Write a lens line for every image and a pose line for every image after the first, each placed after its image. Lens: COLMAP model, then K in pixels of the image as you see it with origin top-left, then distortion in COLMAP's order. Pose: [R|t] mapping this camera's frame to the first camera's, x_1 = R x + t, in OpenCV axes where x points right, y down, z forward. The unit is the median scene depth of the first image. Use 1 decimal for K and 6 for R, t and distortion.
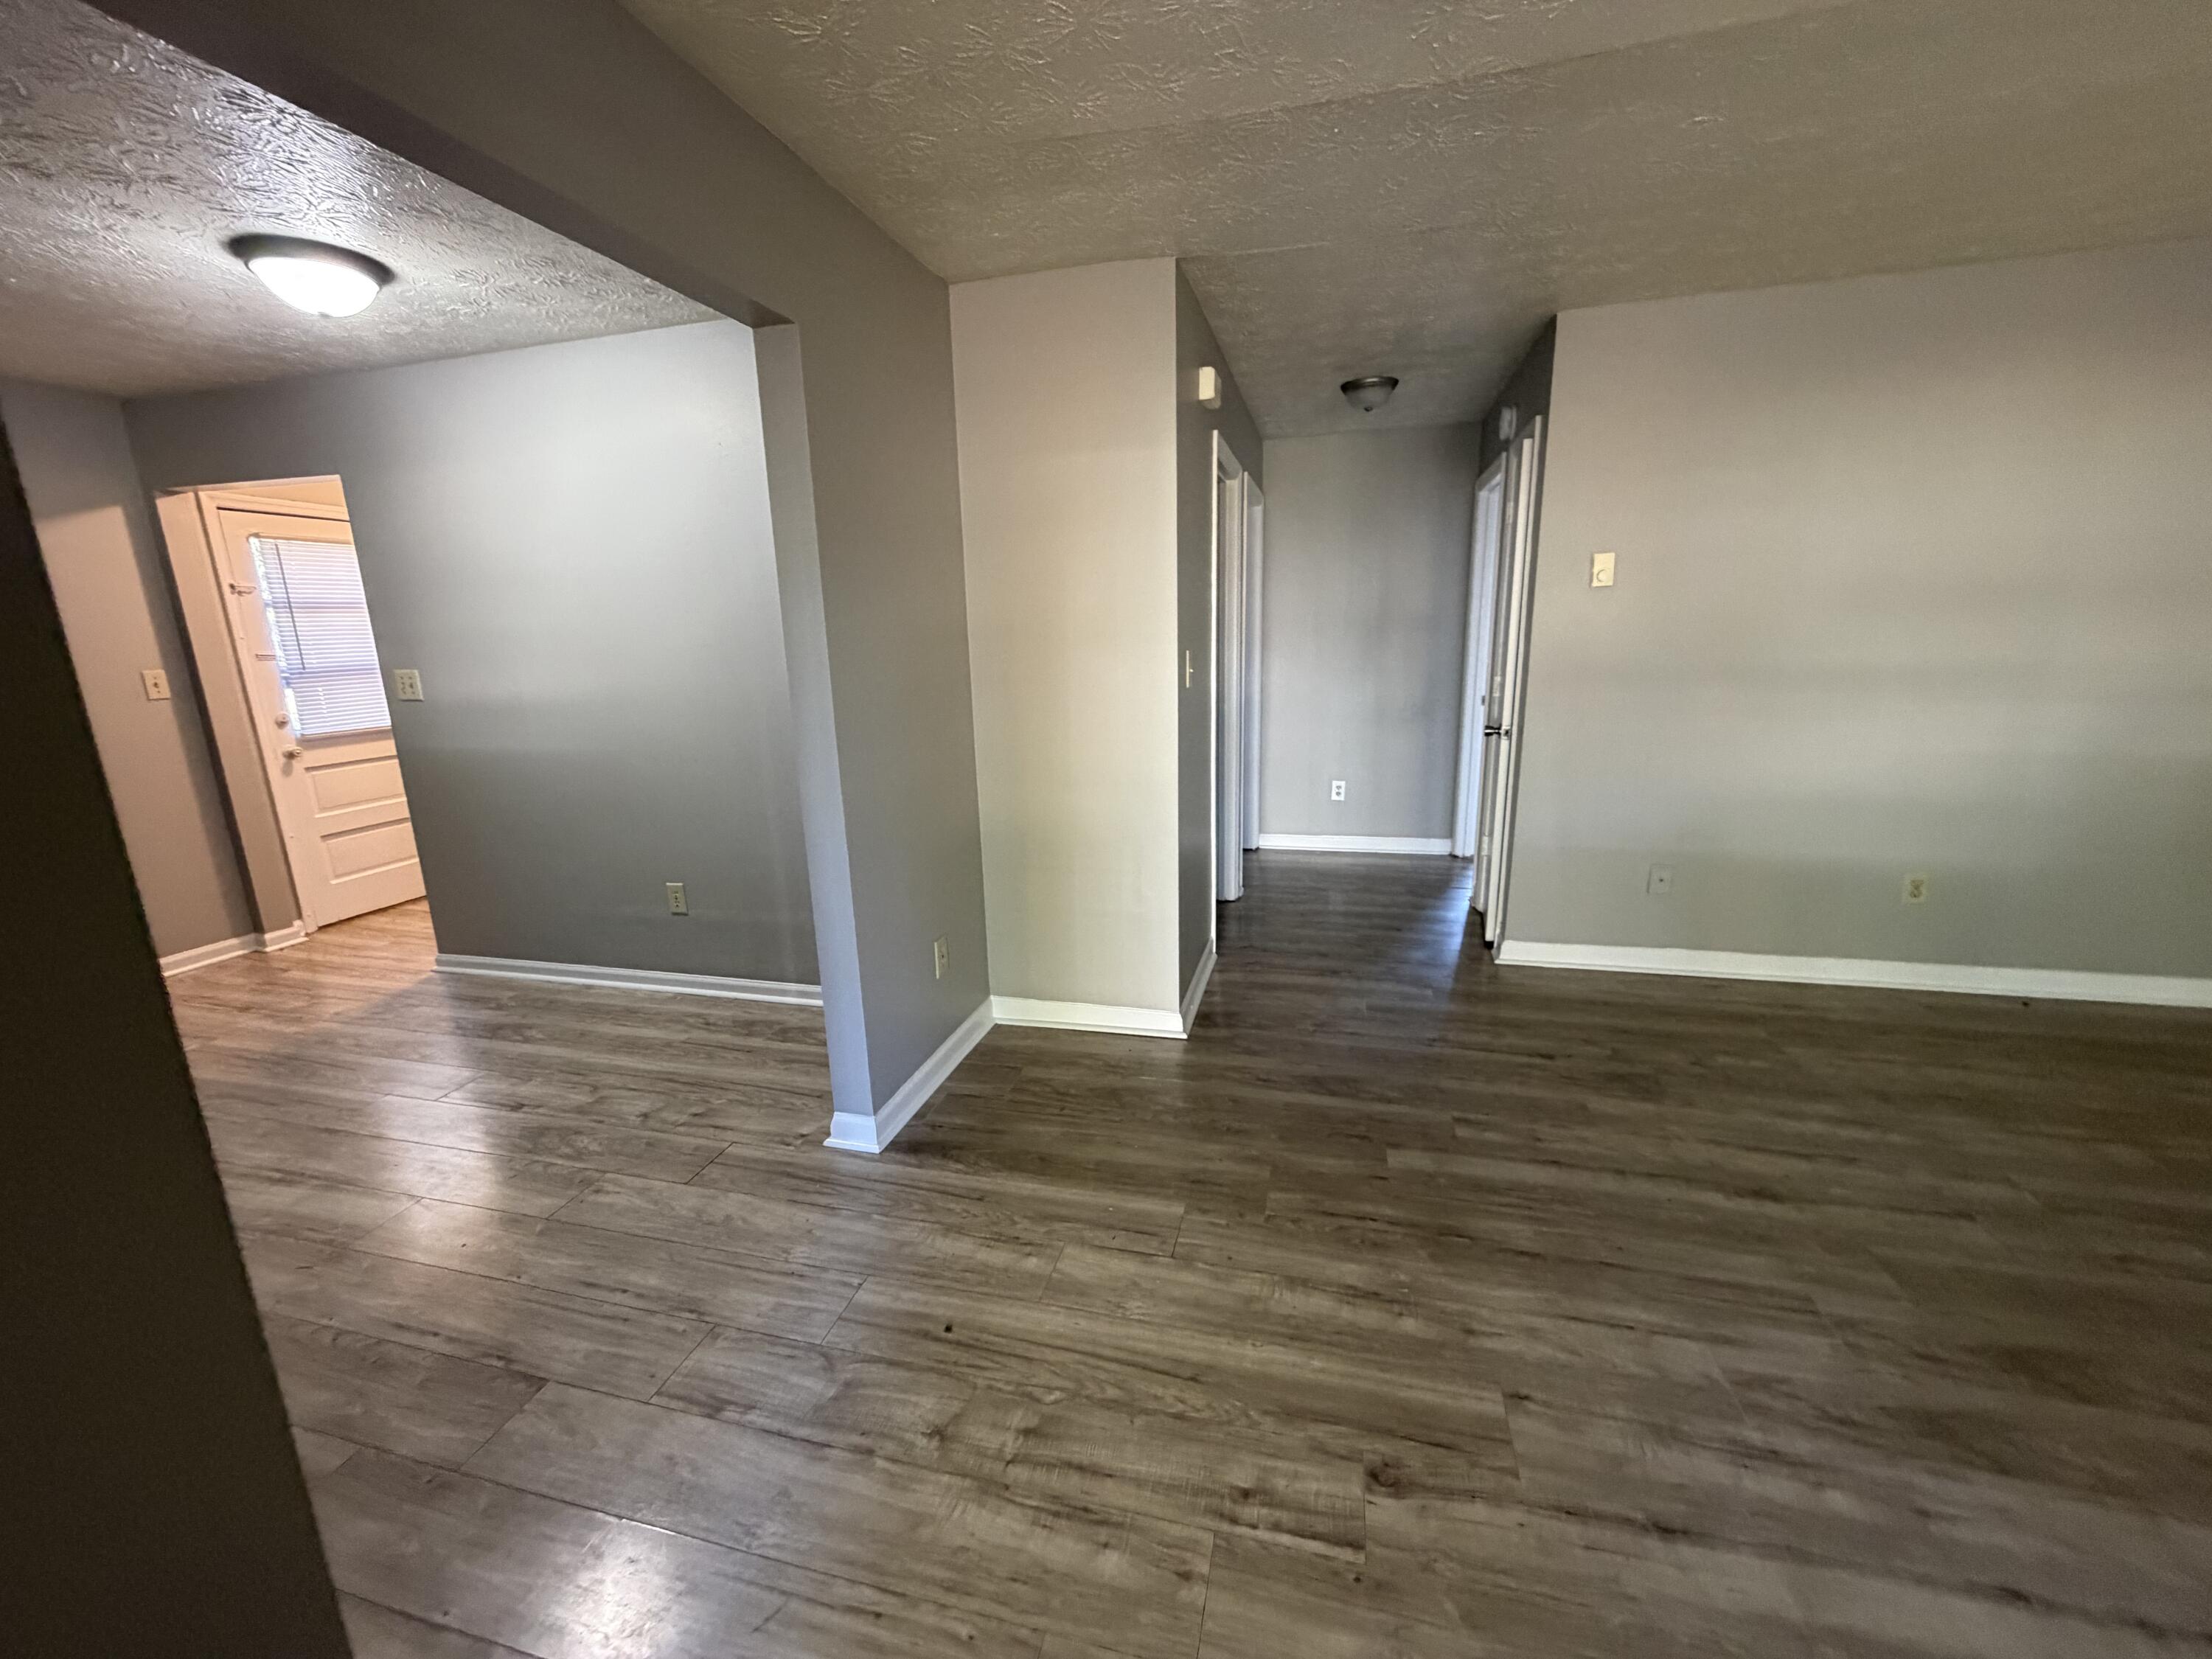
lens RADIAL K [[886.4, 0, 1098.3], [0, 886.4, 825.4], [0, 0, 1]] dist [0.002325, -0.000288]
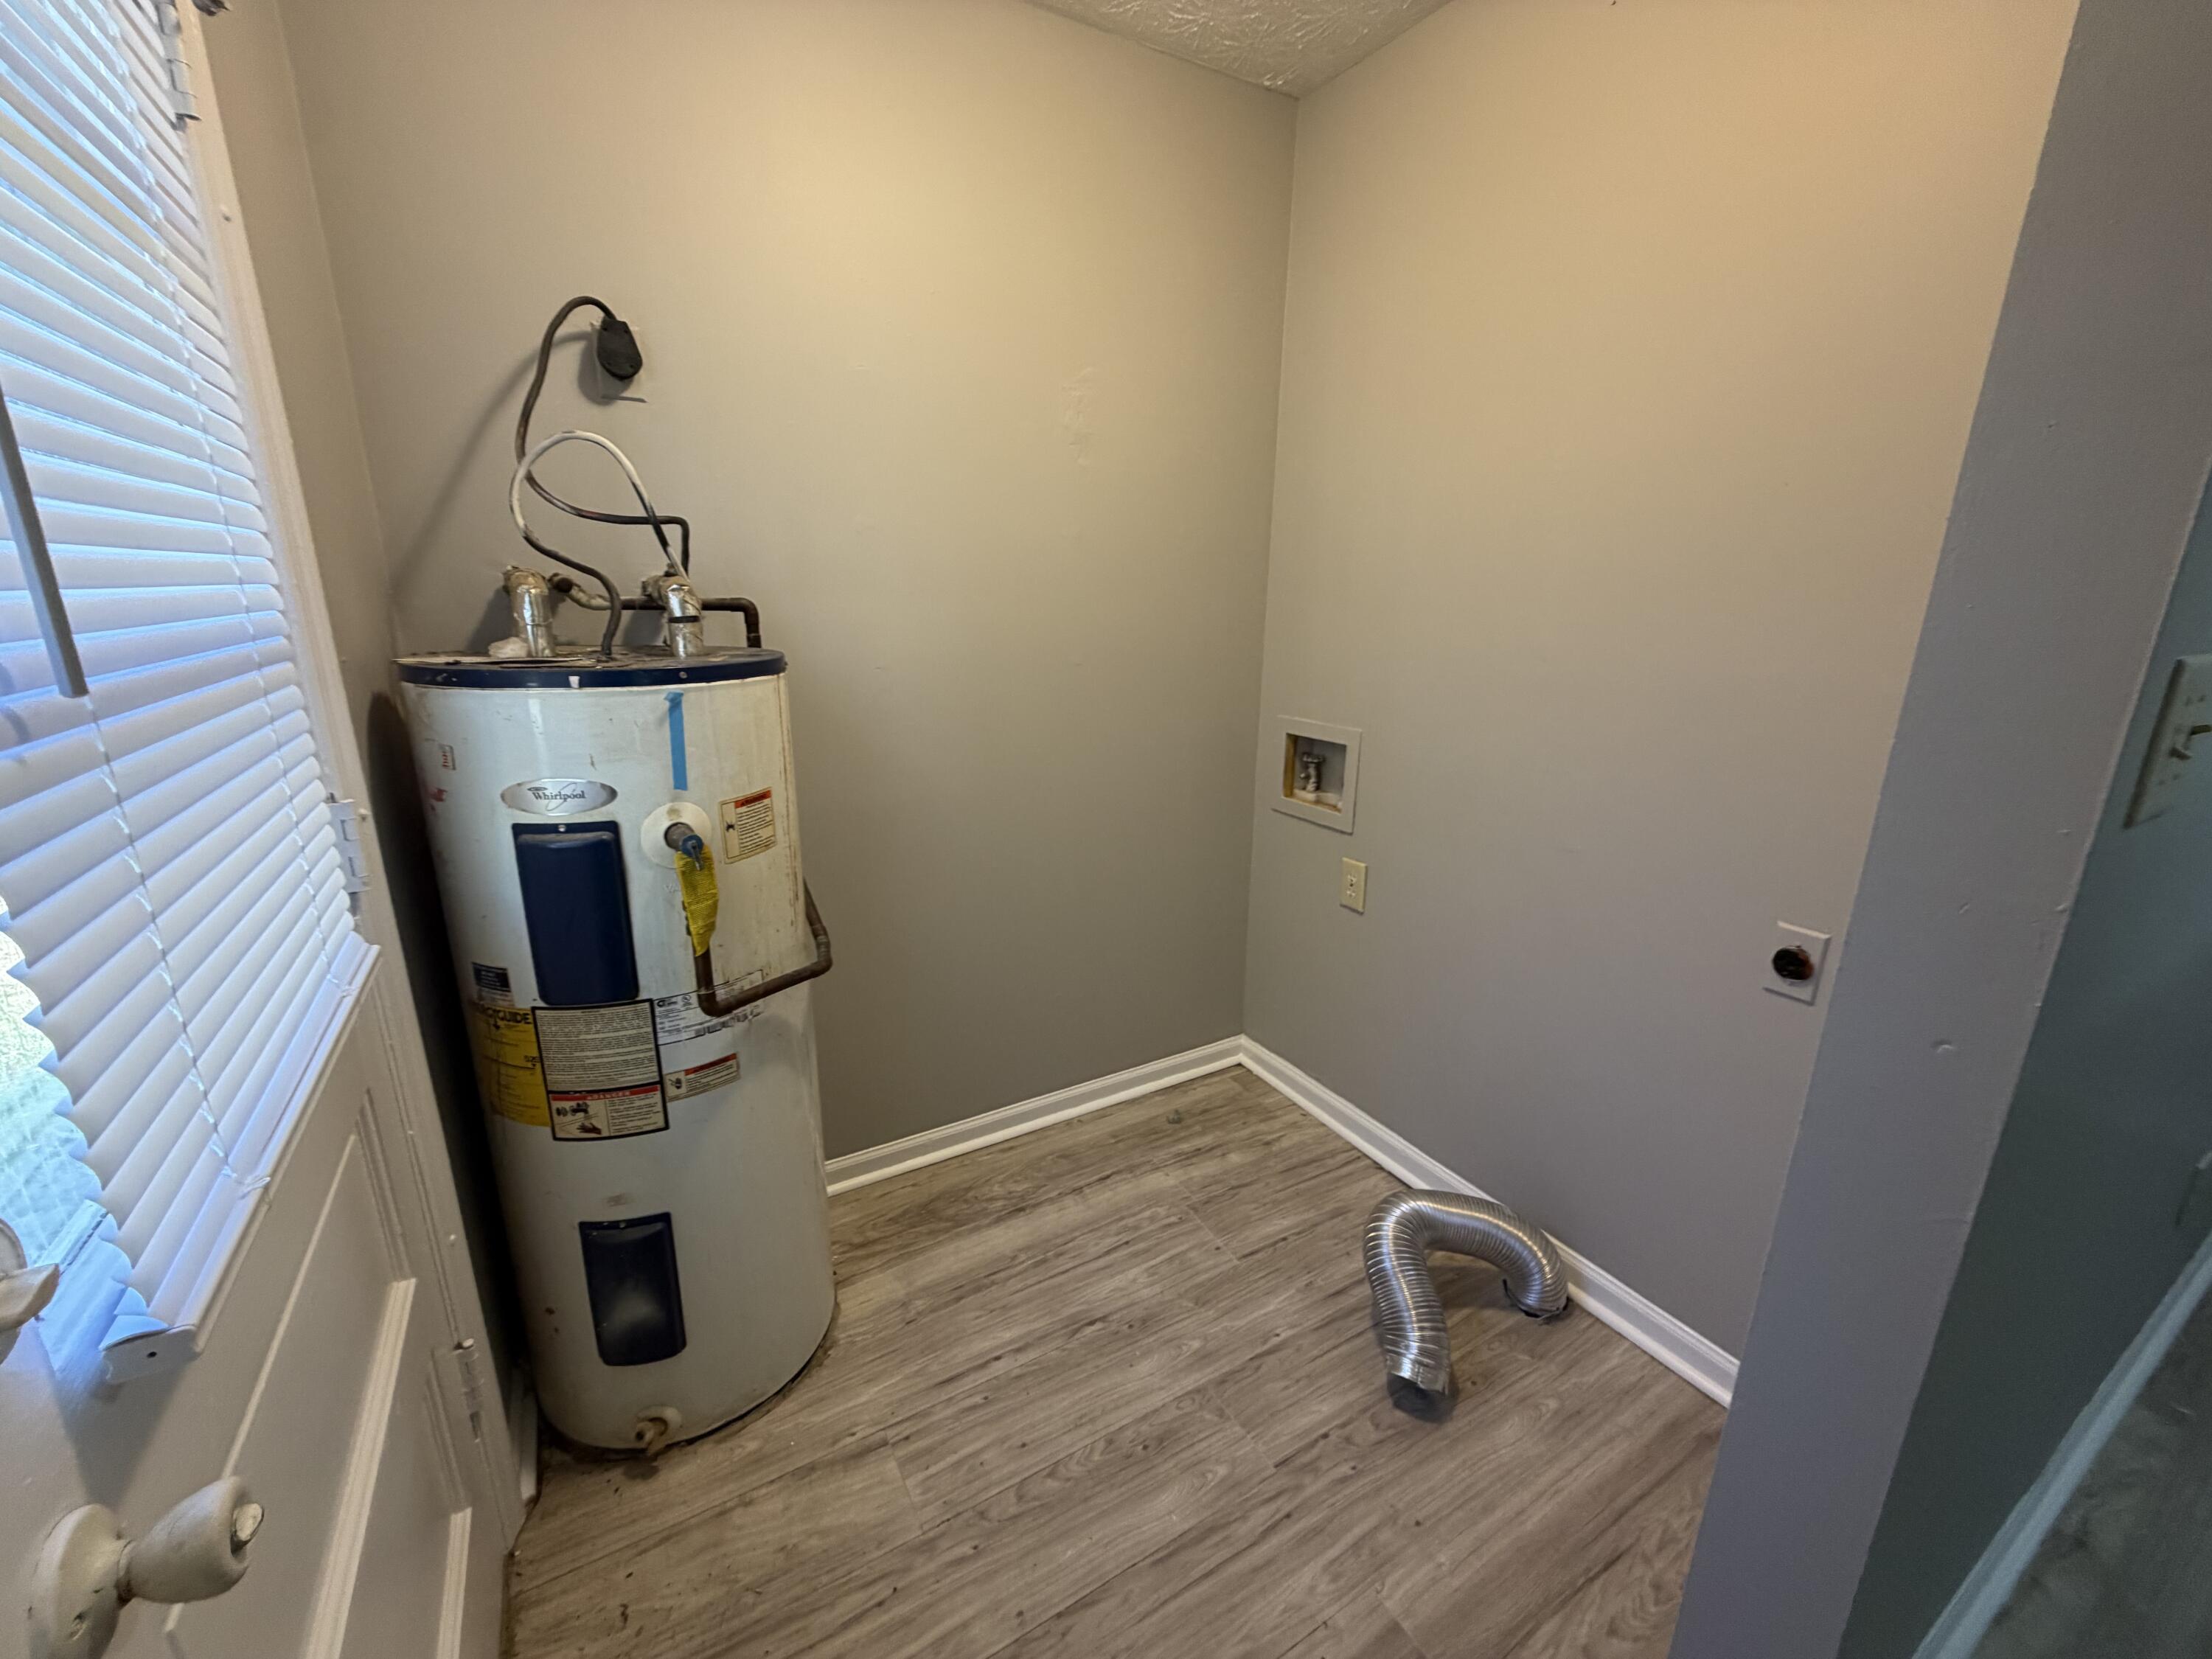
lens RADIAL K [[886.4, 0, 1098.9], [0, 886.4, 831.5], [0, 0, 1]] dist [0.002325, -0.000288]
pose [[0.694853, -0.154150, 0.702437, -0.947870], [0.118292, 0.987952, 0.099791, 0.008095], [-0.709356, 0.013752, 0.704716, 0.154350]]
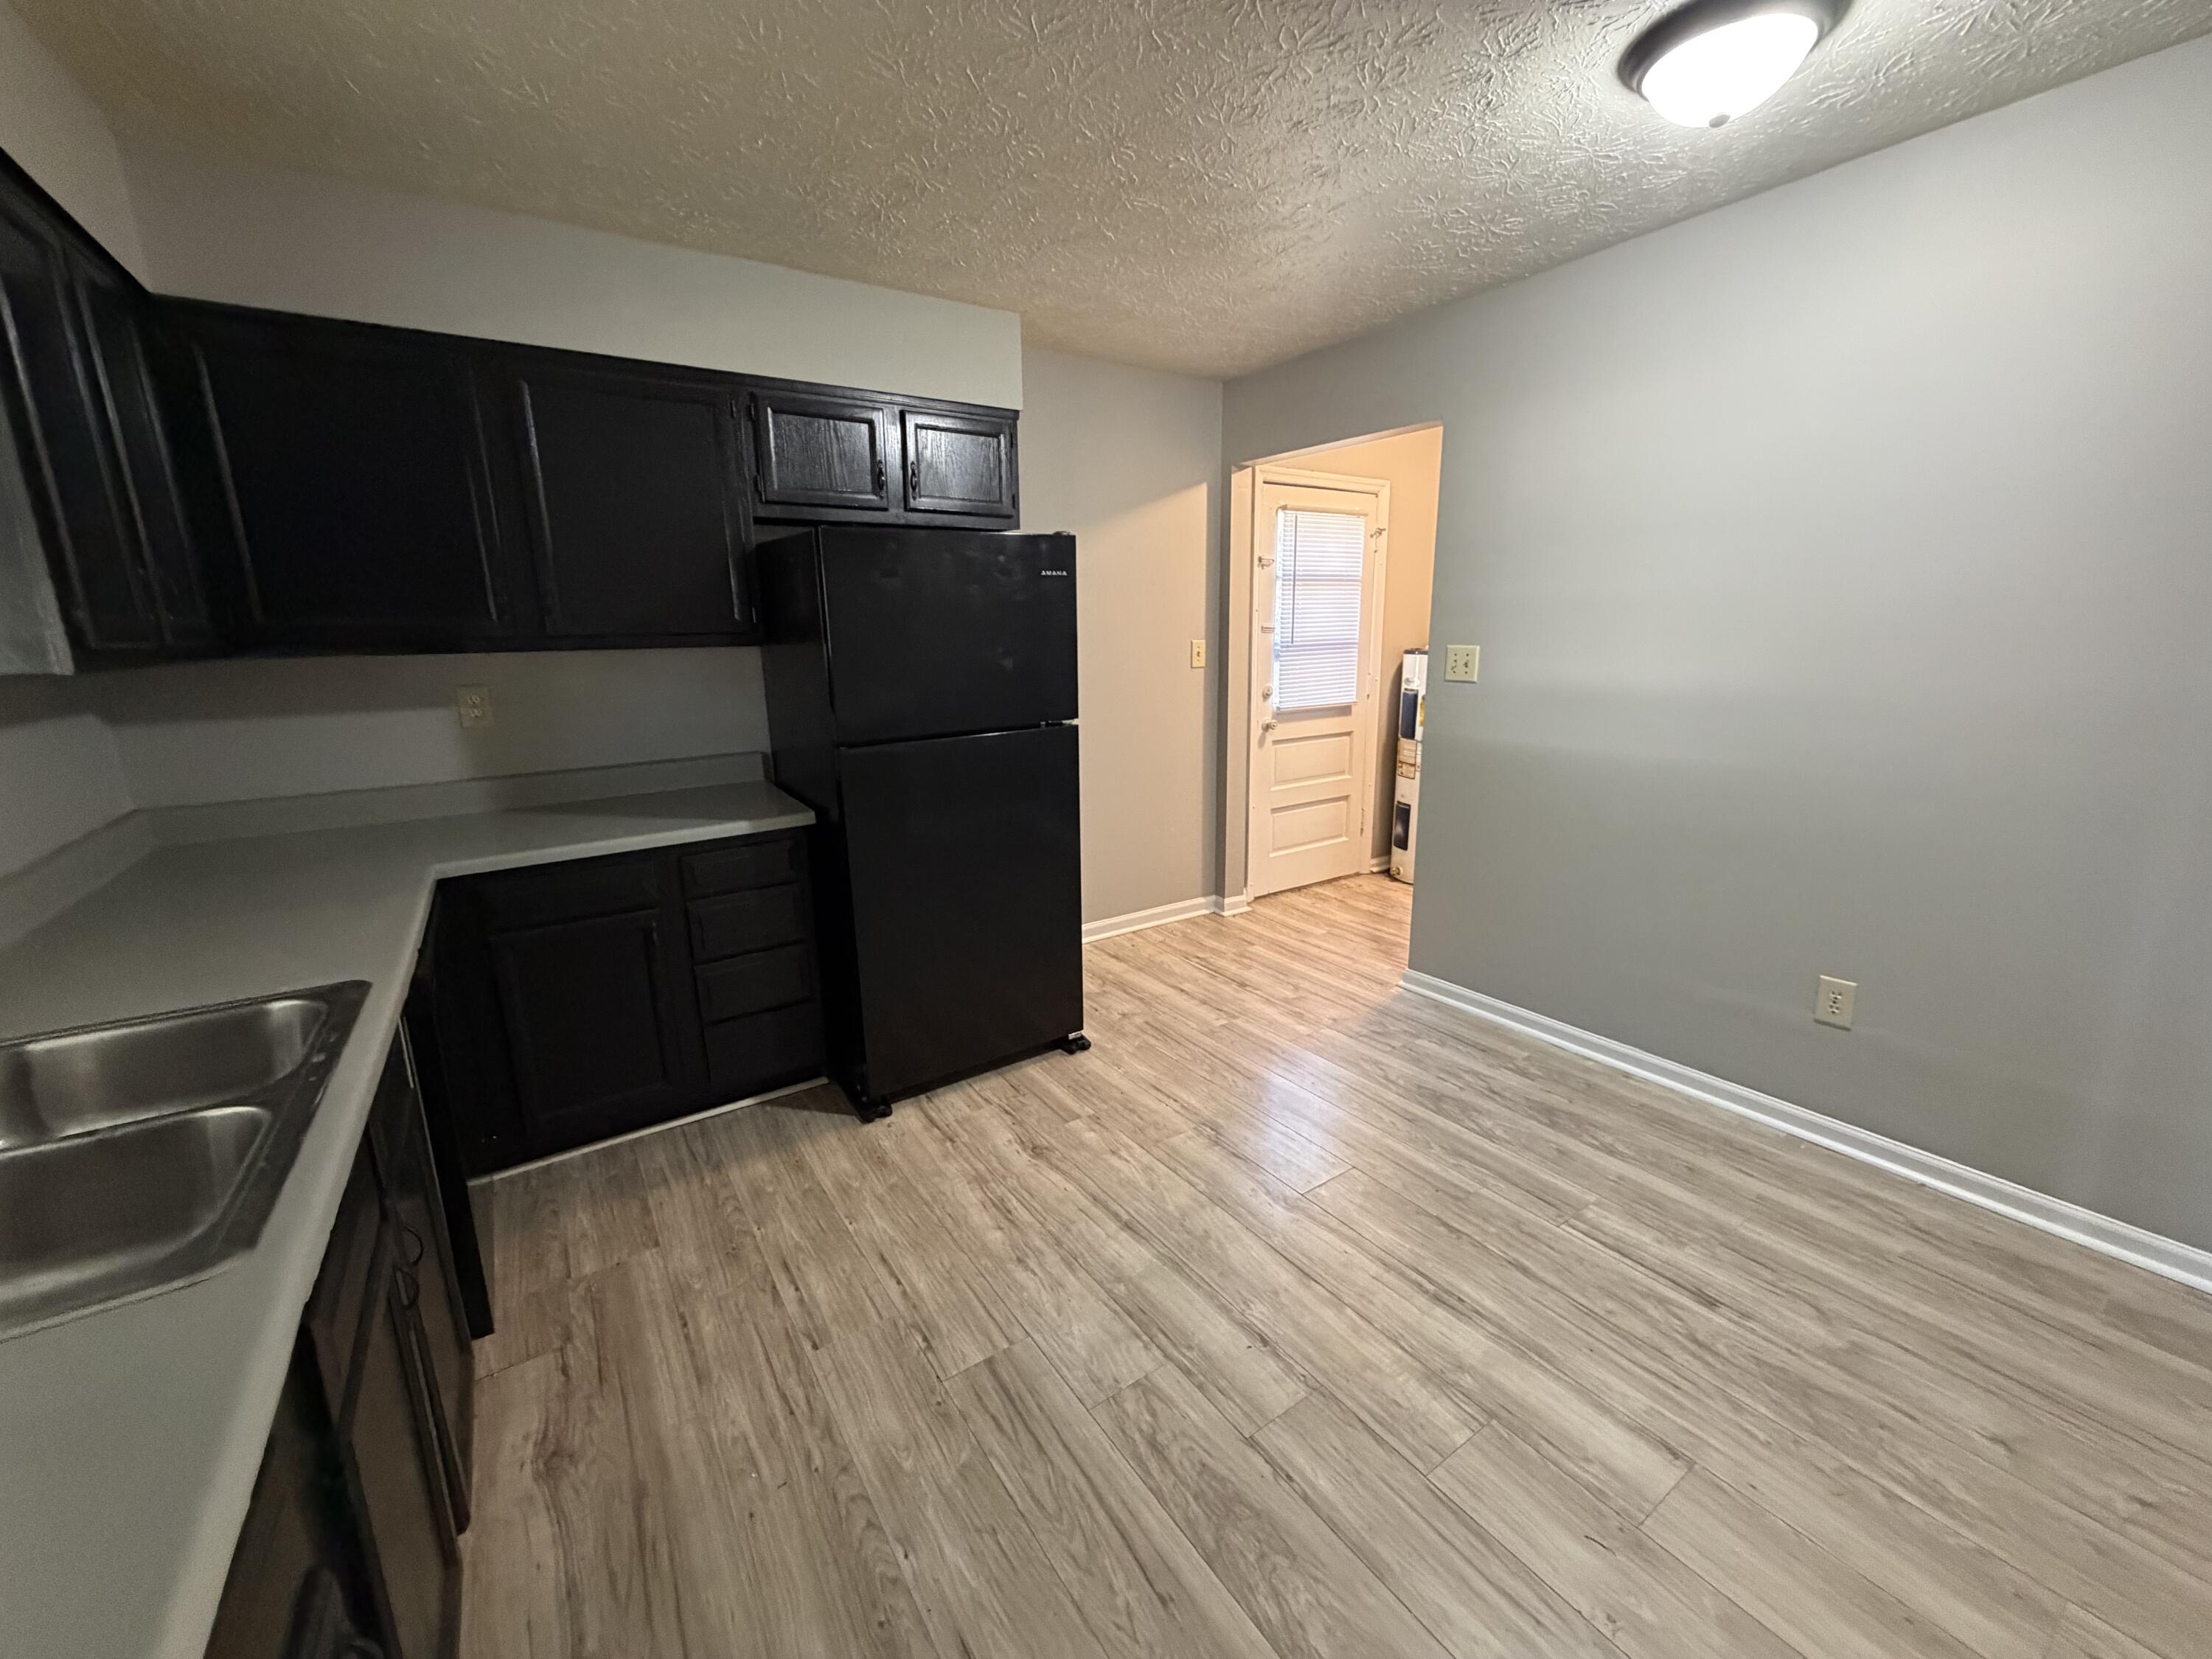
lens RADIAL K [[886.4, 0, 1097.6], [0, 886.4, 824.4], [0, 0, 1]] dist [0.002325, -0.000288]
pose [[0.753617, 0.155696, -0.638608, -0.399459], [-0.146493, 0.986890, 0.067733, -0.010411], [0.640782, 0.042507, 0.766545, 0.110205]]
